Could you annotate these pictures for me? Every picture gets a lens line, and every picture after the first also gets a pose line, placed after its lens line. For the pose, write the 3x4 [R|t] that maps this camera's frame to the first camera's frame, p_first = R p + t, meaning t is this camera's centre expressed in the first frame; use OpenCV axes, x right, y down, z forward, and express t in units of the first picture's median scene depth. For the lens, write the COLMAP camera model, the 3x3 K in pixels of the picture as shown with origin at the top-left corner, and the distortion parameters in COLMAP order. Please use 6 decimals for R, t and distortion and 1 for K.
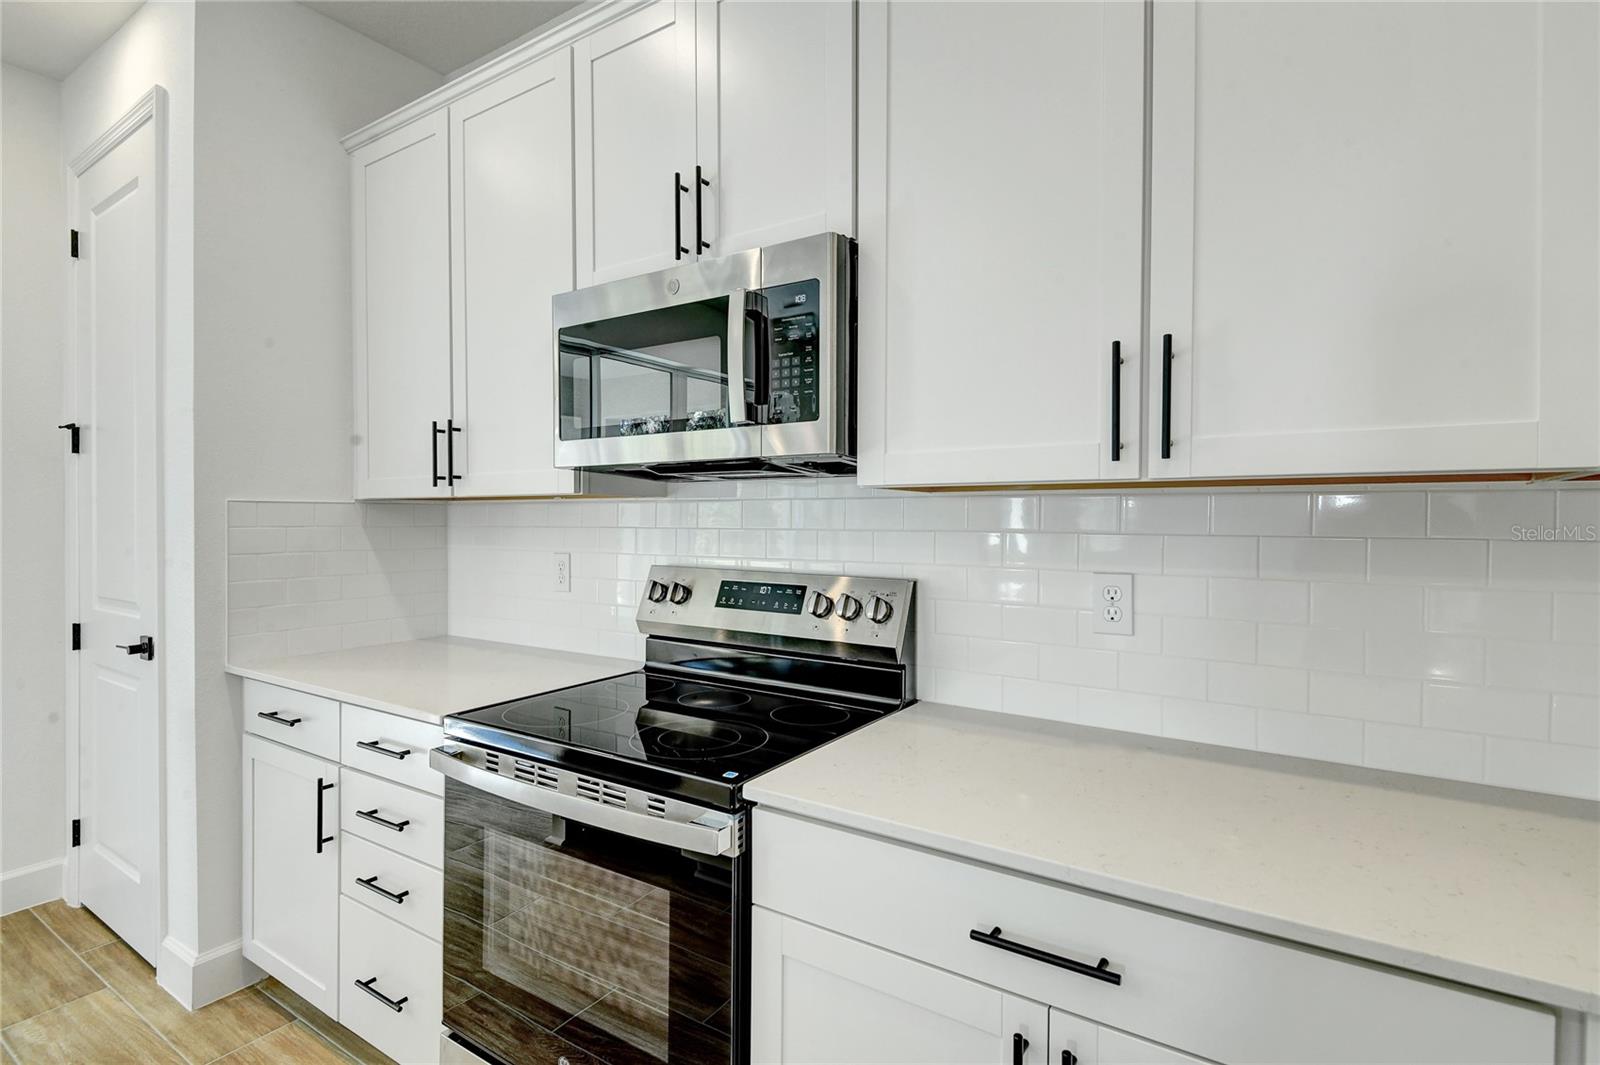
lens RADIAL K [[781.7, 0, 809.0], [0, 781.7, 526.4], [0, 0, 1]] dist [0.022317, -0.017011]
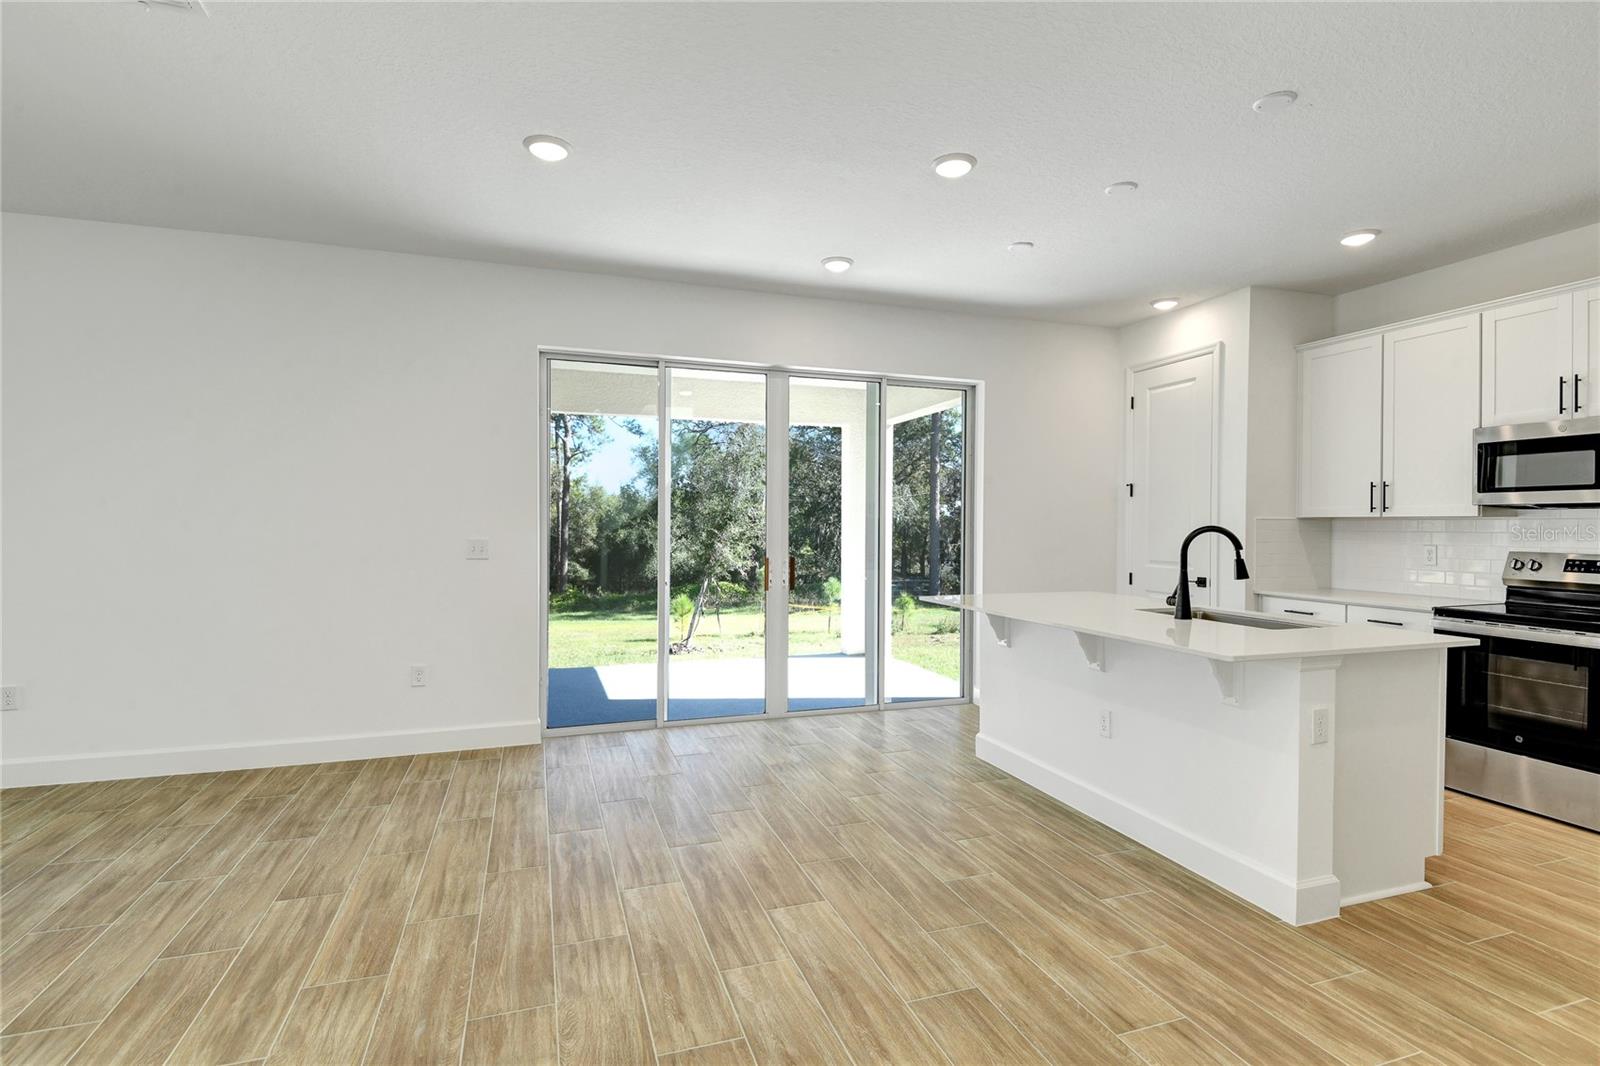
lens RADIAL K [[781.7, 0, 786.1], [0, 781.7, 529.4], [0, 0, 1]] dist [0.022317, -0.017011]
pose [[0.781941, 0.010116, -0.623271, -0.453302], [-0.015214, 0.999880, -0.002858, 0.031370], [0.623167, 0.011717, 0.782001, -1.971497]]
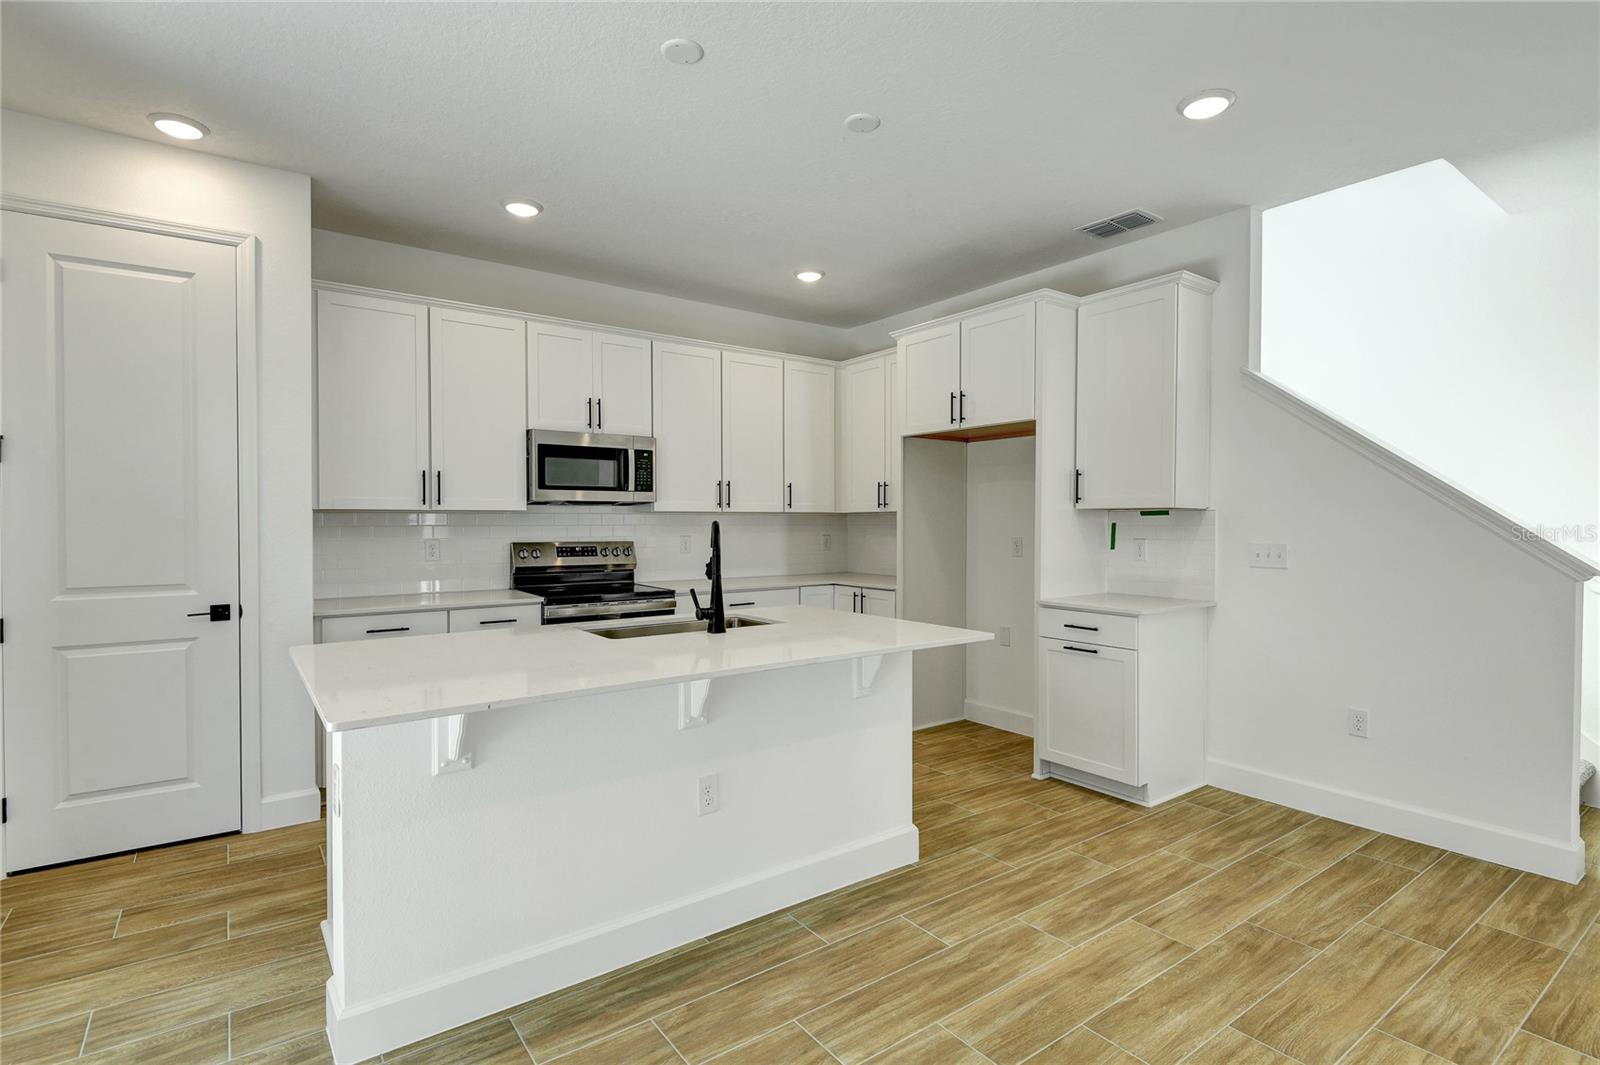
lens RADIAL K [[781.7, 0, 800.8], [0, 781.7, 529.4], [0, 0, 1]] dist [0.022317, -0.017011]
pose [[0.343959, -0.009629, 0.938935, -2.292402], [0.013590, 0.999894, 0.005276, 0.013450], [-0.938886, 0.010946, 0.344053, -0.597945]]
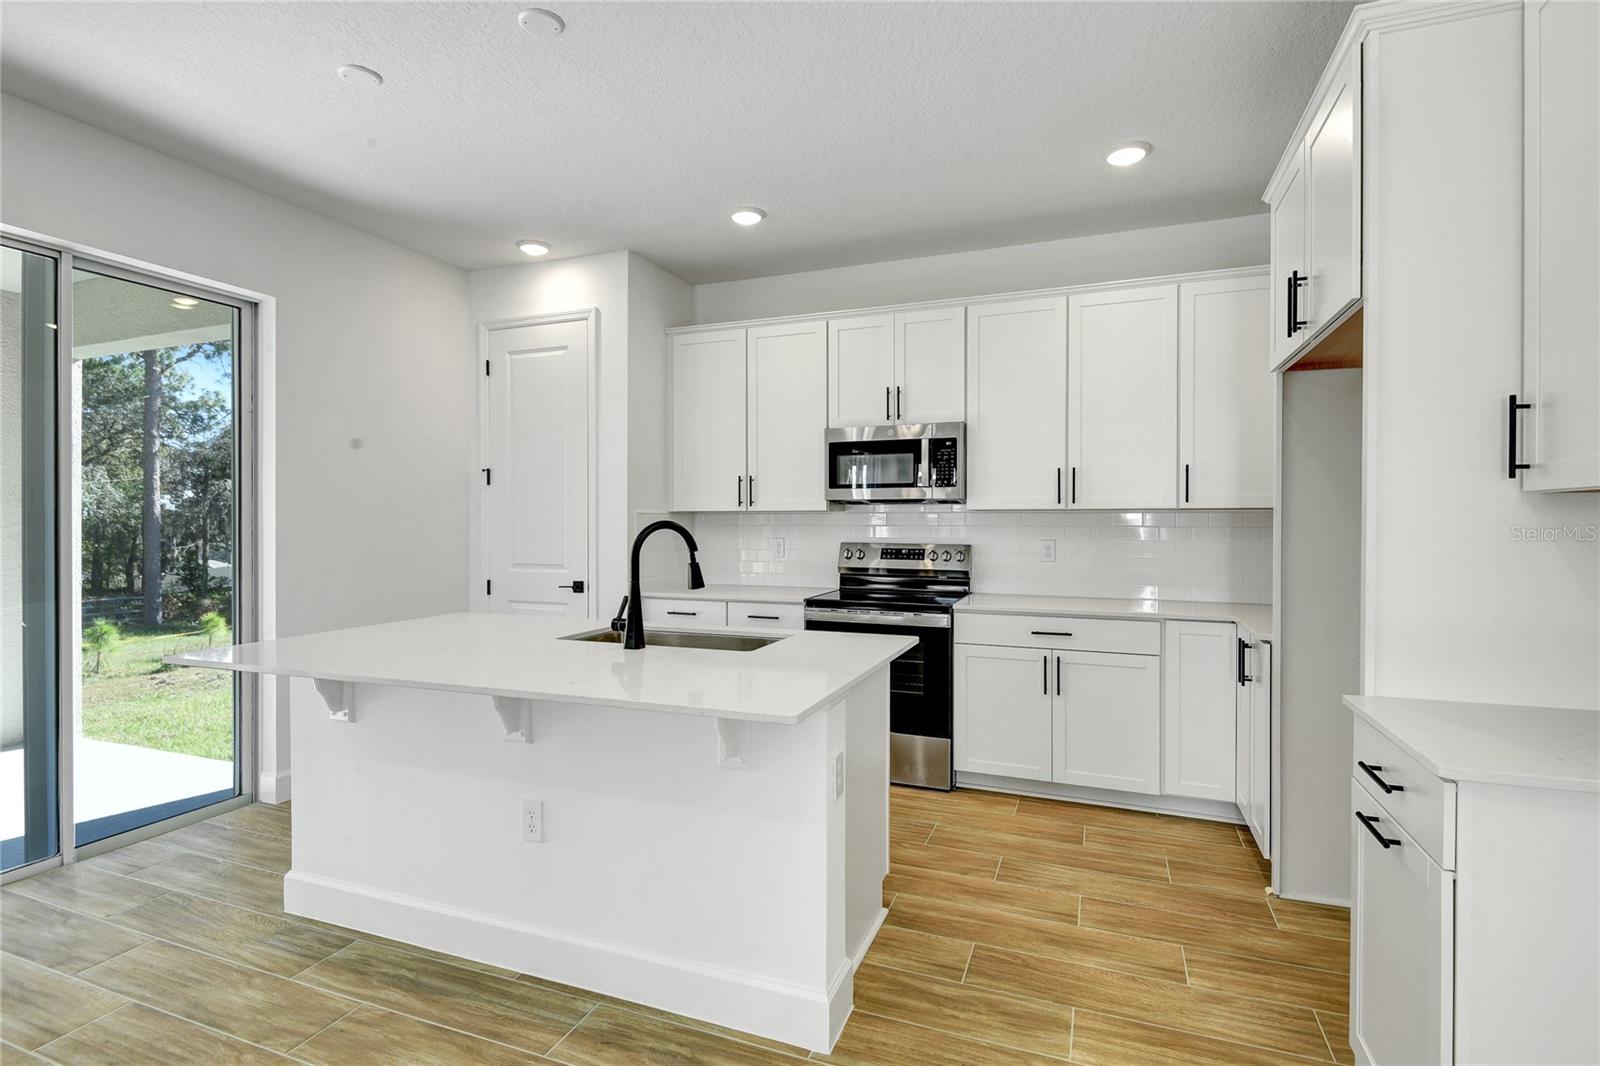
lens RADIAL K [[781.7, 0, 804.9], [0, 781.7, 523.8], [0, 0, 1]] dist [0.022317, -0.017011]
pose [[0.977740, 0.000728, 0.209820, -0.878109], [0.001516, 0.999943, -0.010532, 0.022833], [-0.209816, 0.010615, 0.977683, -1.305964]]
